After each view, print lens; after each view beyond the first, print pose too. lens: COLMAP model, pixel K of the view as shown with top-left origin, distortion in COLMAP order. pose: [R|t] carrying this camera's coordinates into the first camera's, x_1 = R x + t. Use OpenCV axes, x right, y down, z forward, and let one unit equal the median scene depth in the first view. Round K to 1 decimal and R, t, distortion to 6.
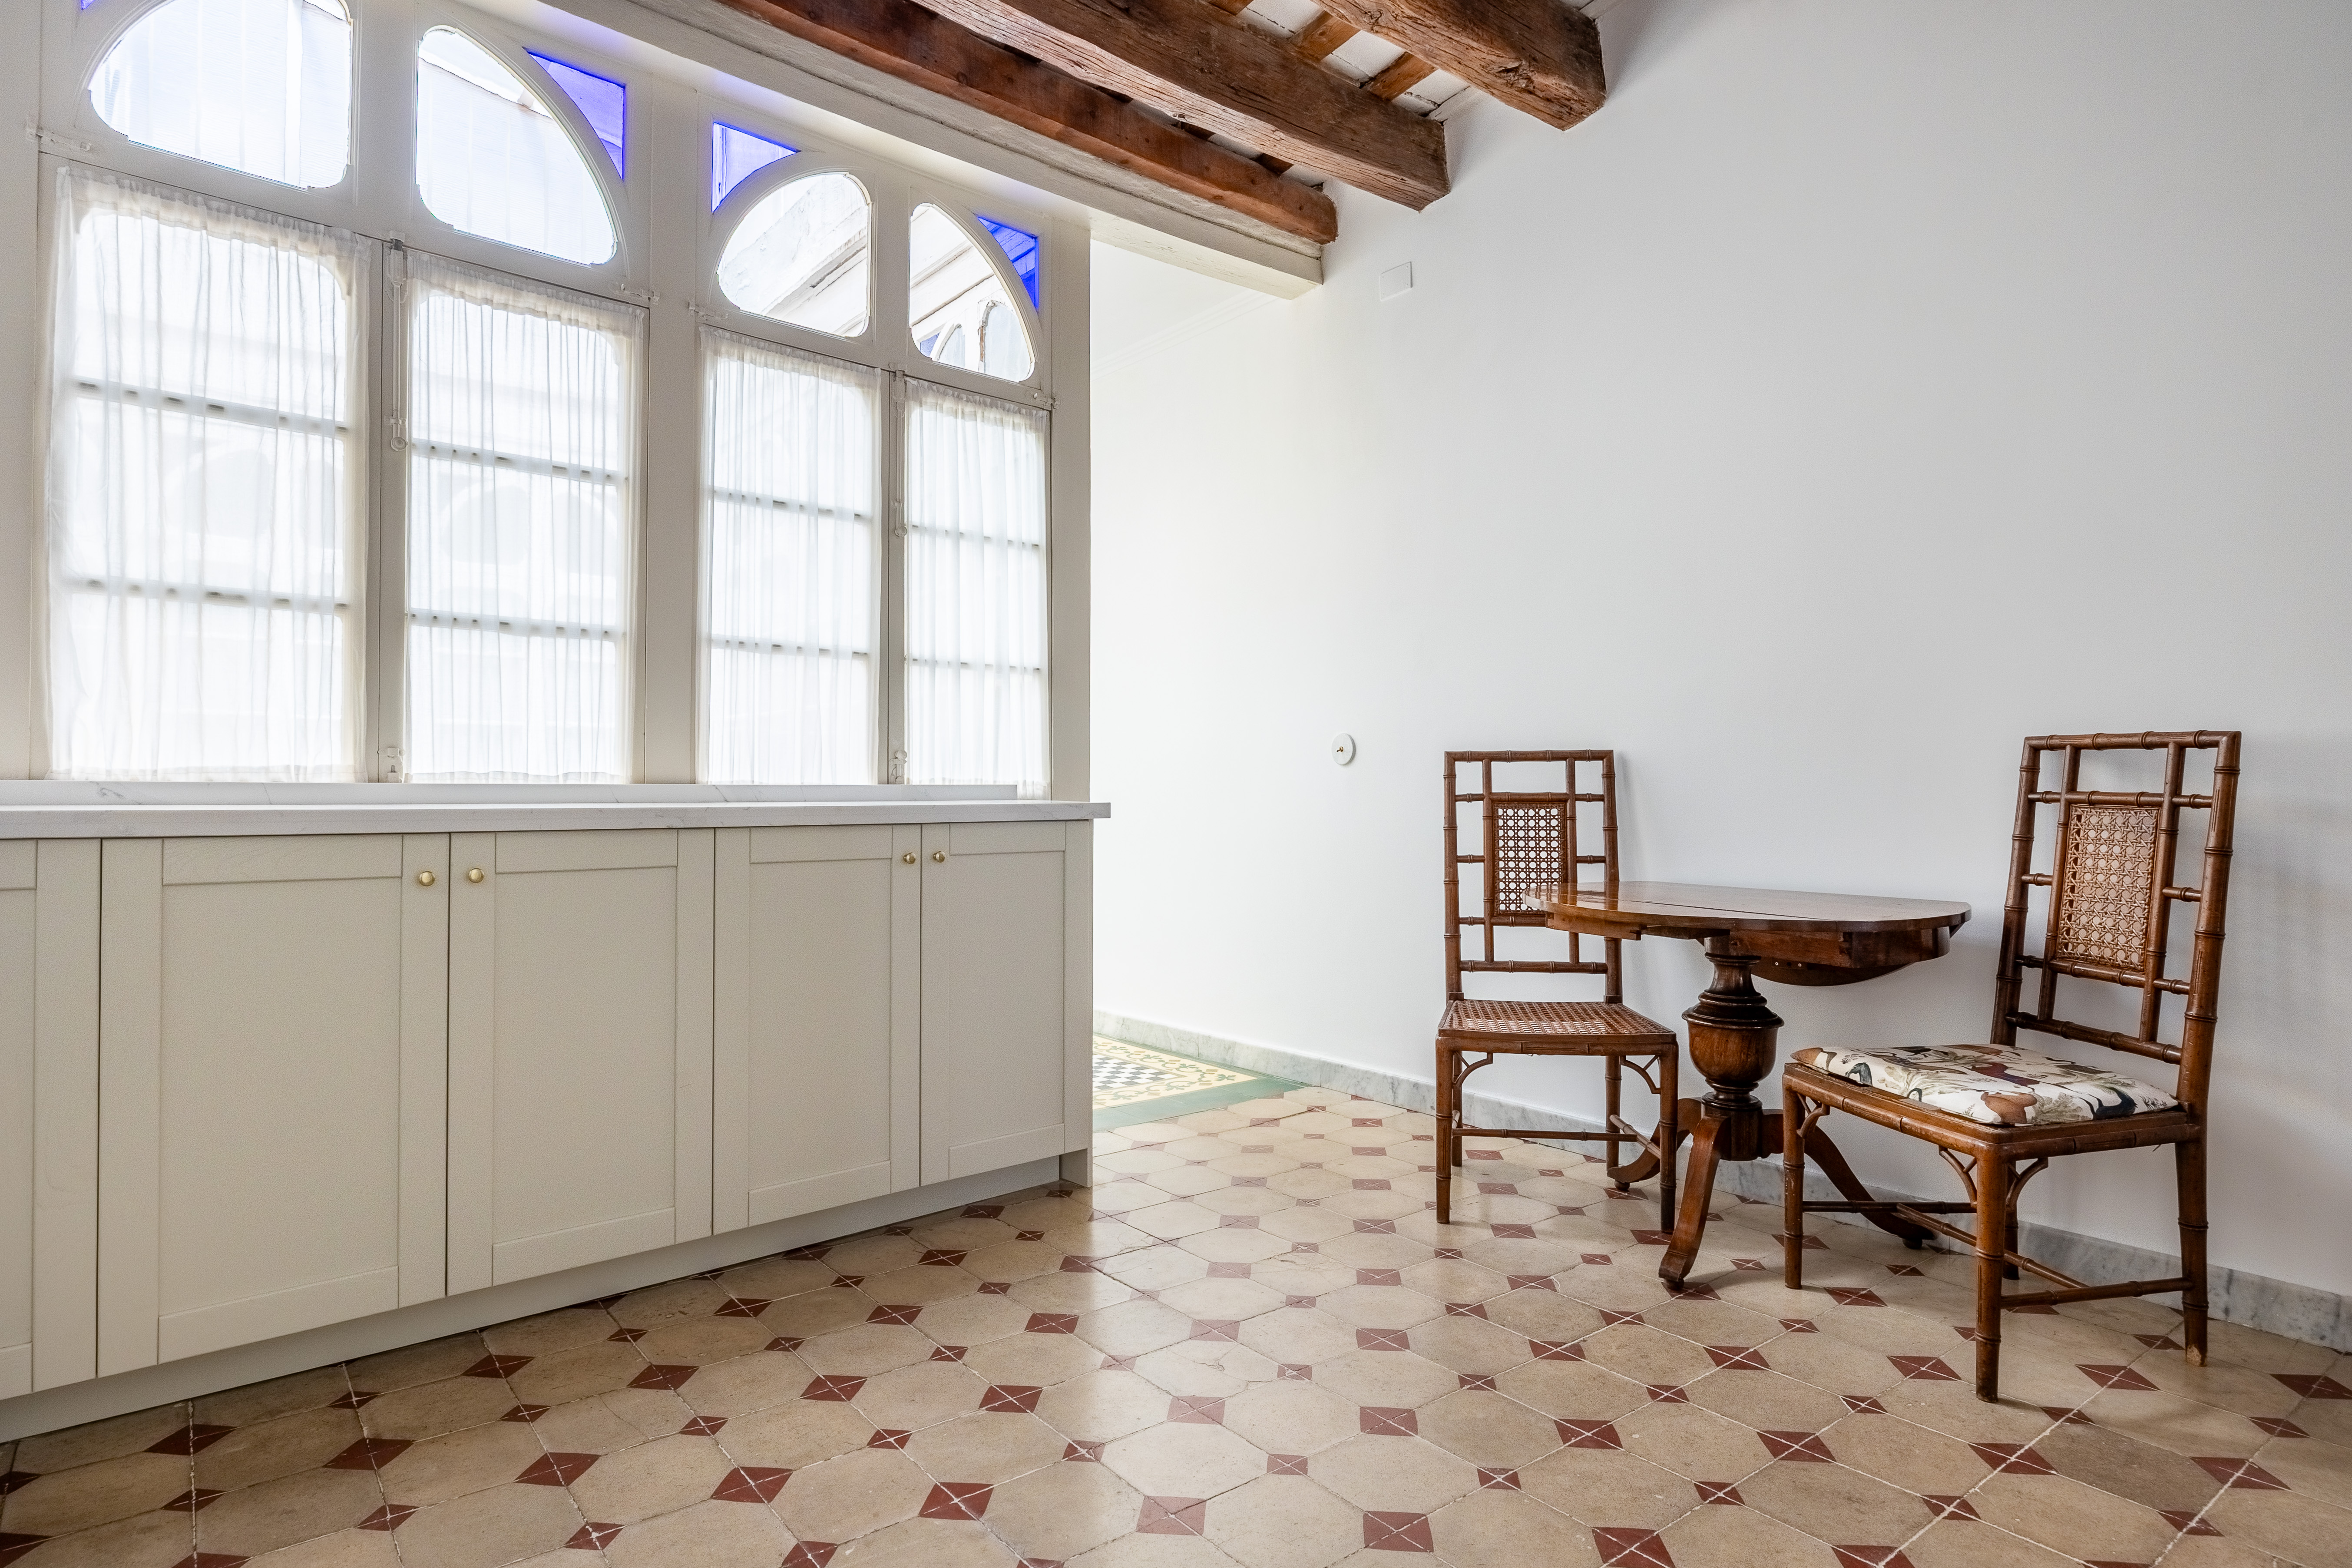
lens RADIAL K [[1287.4, 0, 1180.5], [0, 1287.4, 765.5], [0, 0, 1]] dist [-0.003174, -0.001386]
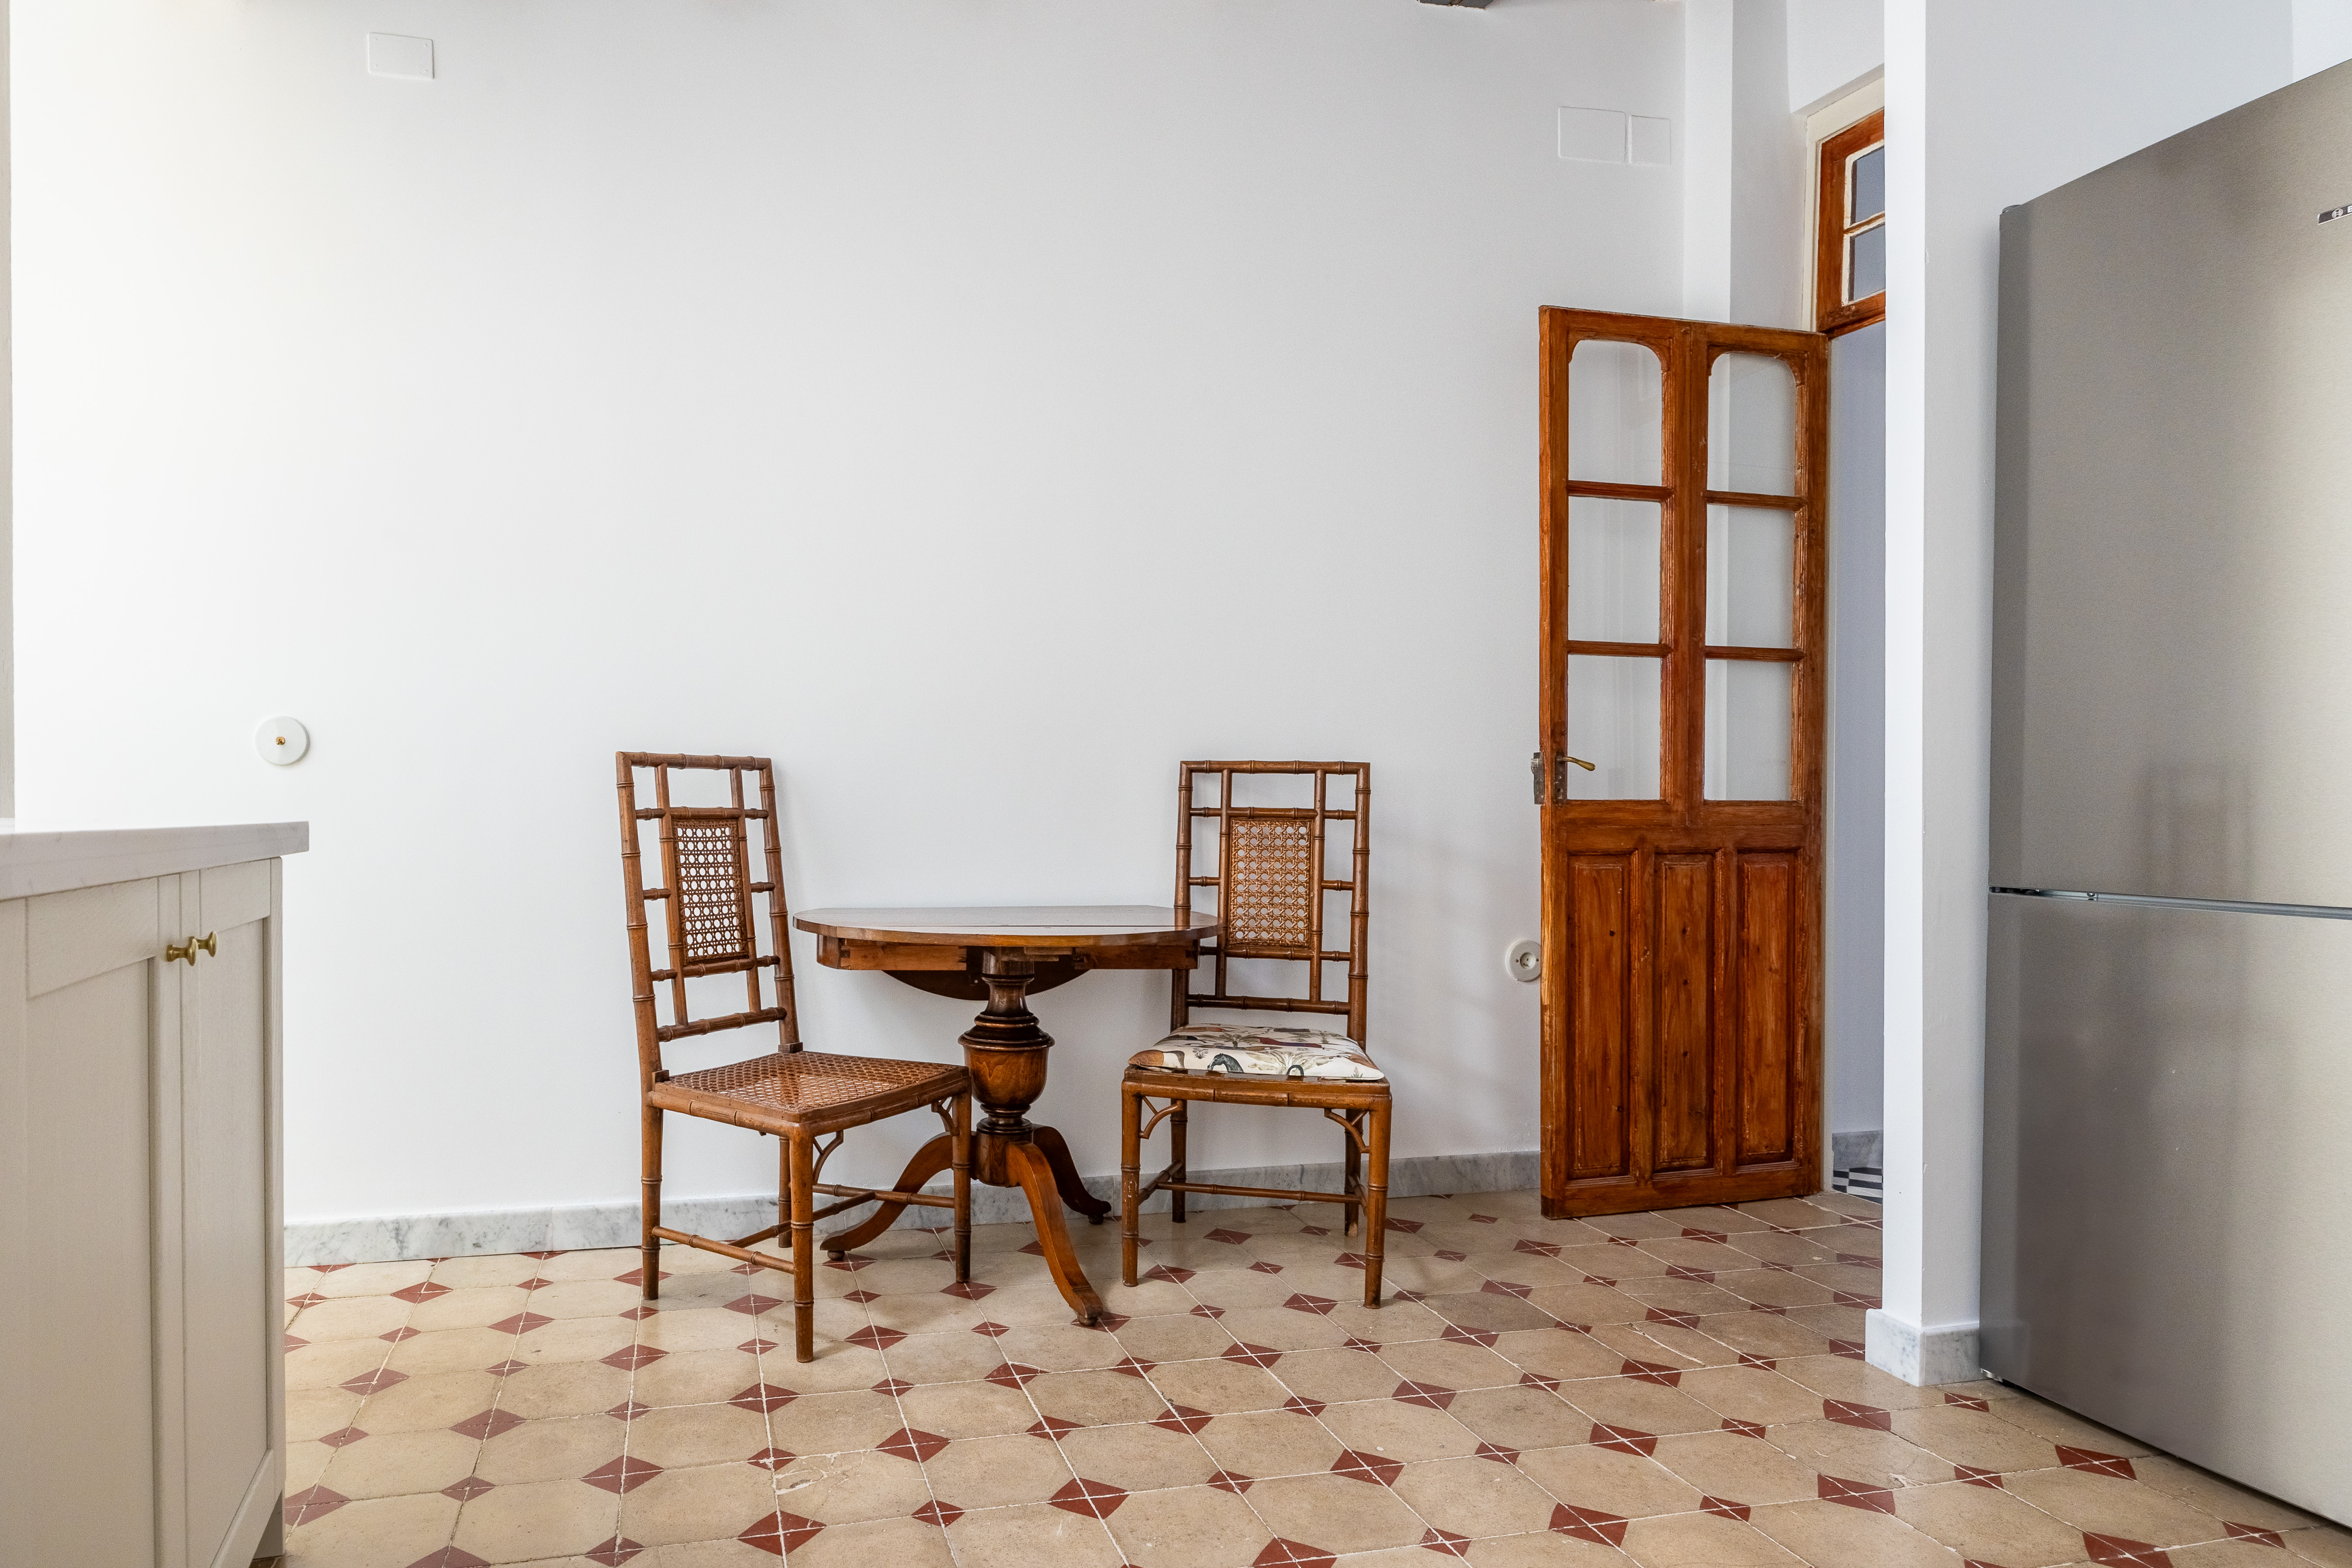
lens RADIAL K [[1321.2, 0, 1175.8], [0, 1321.2, 823.5], [0, 0, 1]] dist [-0.001477, -0.000131]
pose [[0.431884, -0.010822, 0.901864, -0.456216], [-0.019745, 0.999575, 0.021450, 0.010132], [-0.901713, -0.027071, 0.431487, 0.506675]]
